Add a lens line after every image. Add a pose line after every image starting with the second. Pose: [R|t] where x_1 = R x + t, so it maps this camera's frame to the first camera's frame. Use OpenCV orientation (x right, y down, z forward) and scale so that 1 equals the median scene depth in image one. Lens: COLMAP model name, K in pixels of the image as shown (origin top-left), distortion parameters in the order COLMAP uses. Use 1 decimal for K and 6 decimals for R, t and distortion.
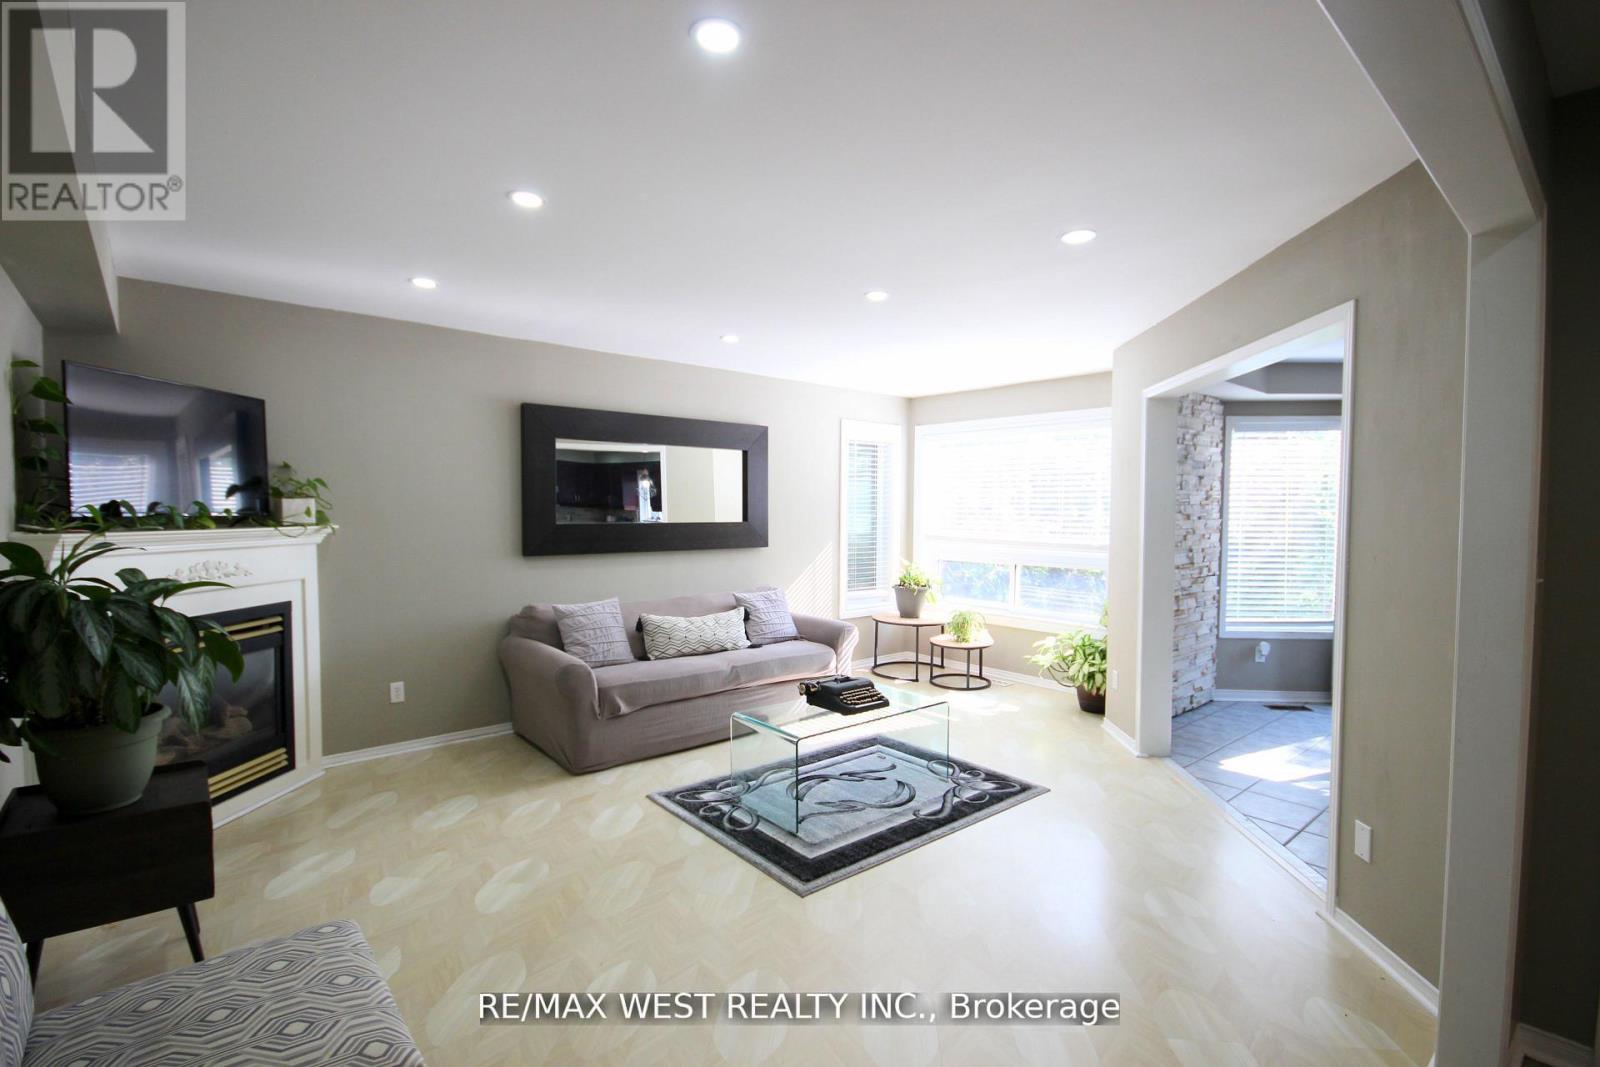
lens RADIAL K [[739.8, 0, 799.5], [0, 739.8, 535.2], [0, 0, 1]] dist [-0.008462, -0.002158]
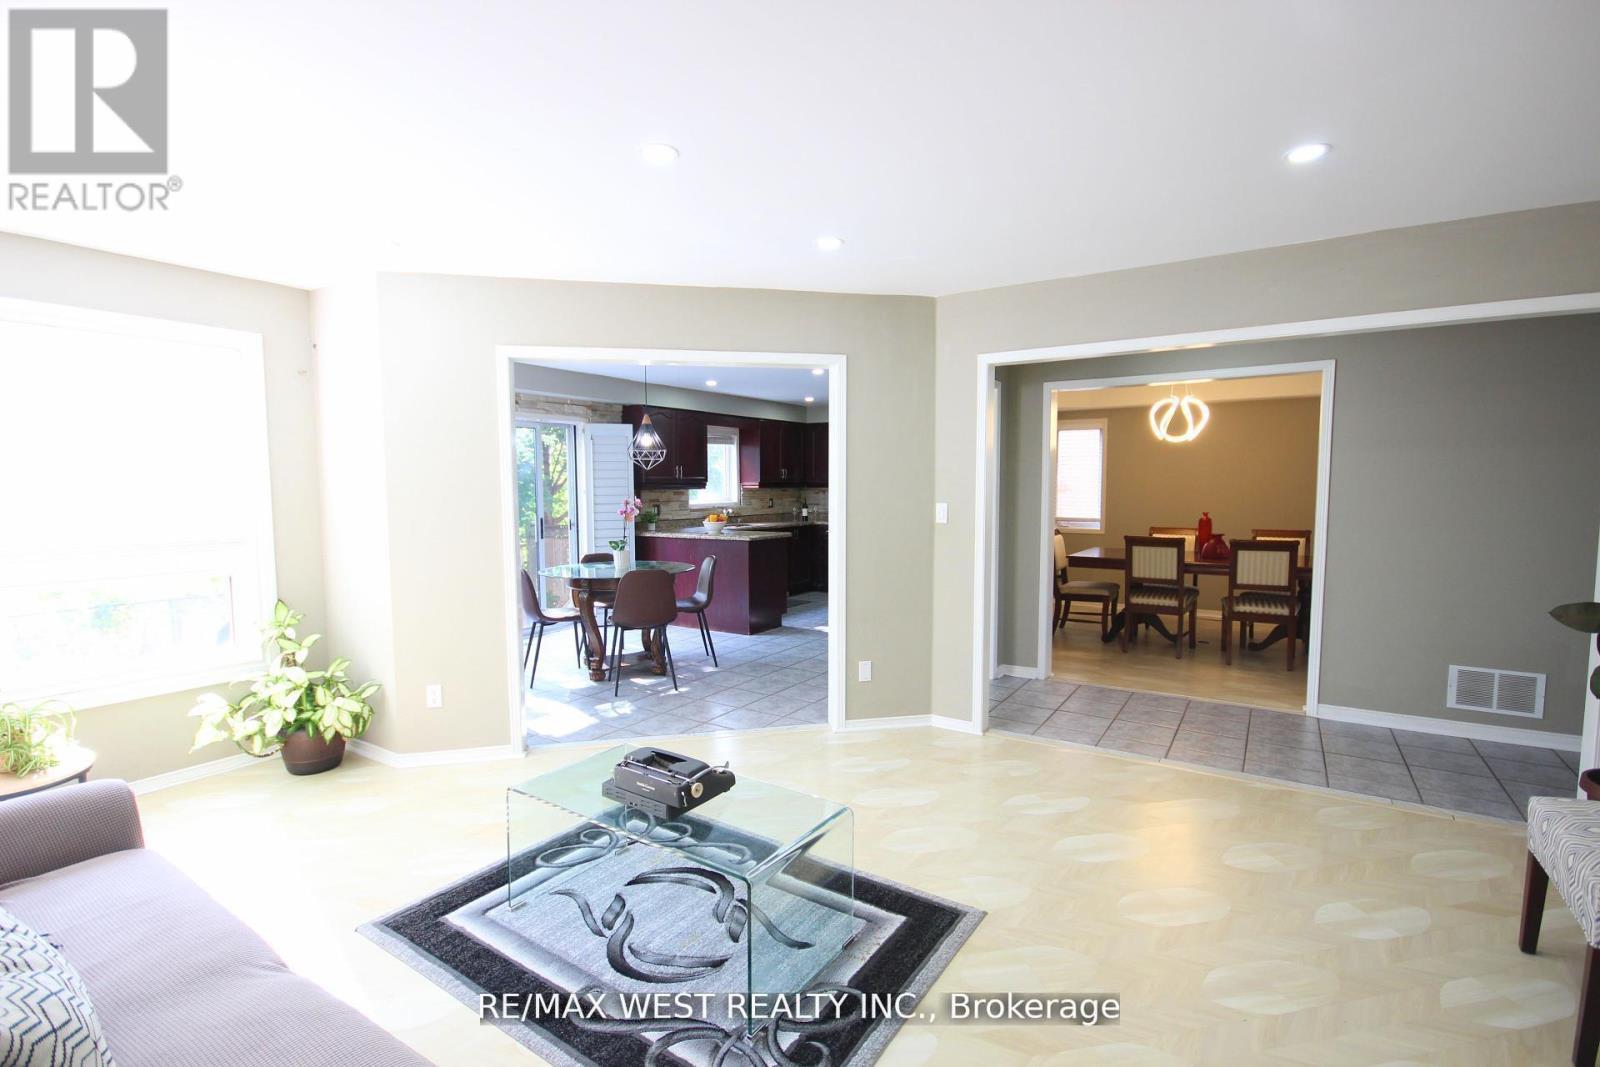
lens RADIAL K [[739.8, 0, 795.2], [0, 739.8, 538.8], [0, 0, 1]] dist [-0.008462, -0.002158]
pose [[-0.282904, -0.075857, 0.956144, -0.494893], [0.035360, 0.995365, 0.089431, -0.037110], [-0.958496, 0.059110, -0.278911, 0.941853]]
